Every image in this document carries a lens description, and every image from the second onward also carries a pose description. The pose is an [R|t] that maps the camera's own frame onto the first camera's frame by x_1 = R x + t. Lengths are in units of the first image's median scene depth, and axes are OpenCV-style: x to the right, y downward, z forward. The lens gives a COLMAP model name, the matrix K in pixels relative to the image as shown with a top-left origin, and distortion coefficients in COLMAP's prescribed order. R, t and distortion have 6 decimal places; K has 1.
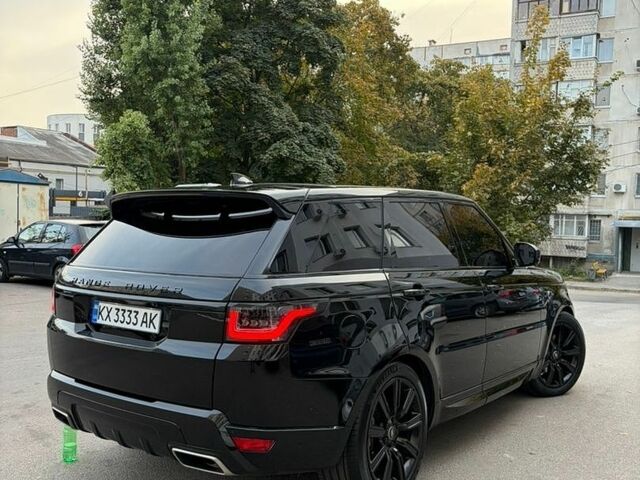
lens RADIAL K [[644.9, 0, 321.5], [0, 644.9, 242.2], [0, 0, 1]] dist [0.017437, 0.000000]
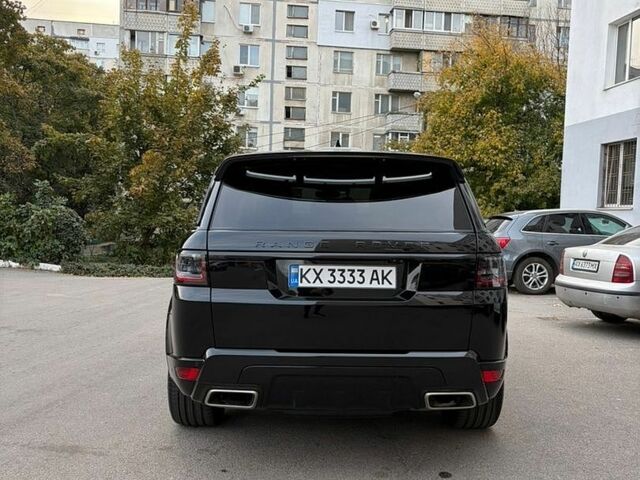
lens RADIAL K [[644.9, 0, 317.7], [0, 644.9, 237.5], [0, 0, 1]] dist [0.017437, 0.000000]
pose [[0.811061, -0.019430, 0.584639, -0.128216], [0.014123, 0.999807, 0.013634, 0.005760], [-0.584791, -0.002801, 0.811179, 0.030742]]
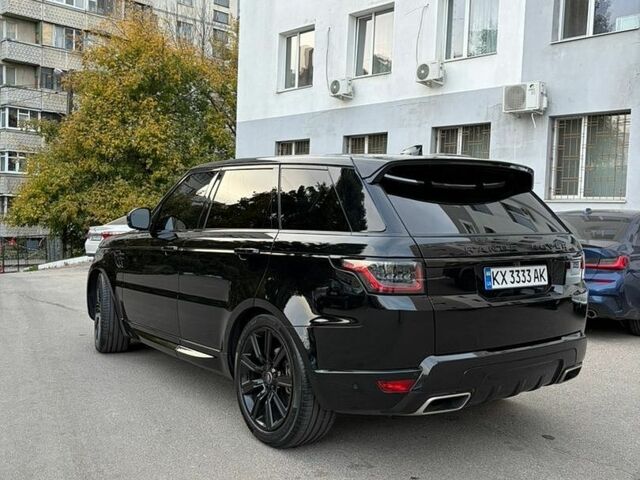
lens RADIAL K [[644.9, 0, 315.5], [0, 644.9, 238.9], [0, 0, 1]] dist [0.017437, 0.000000]
pose [[0.321523, -0.049740, 0.945594, -0.203361], [0.014353, 0.998761, 0.047657, -0.000888], [-0.946793, -0.001751, 0.321838, 0.136384]]
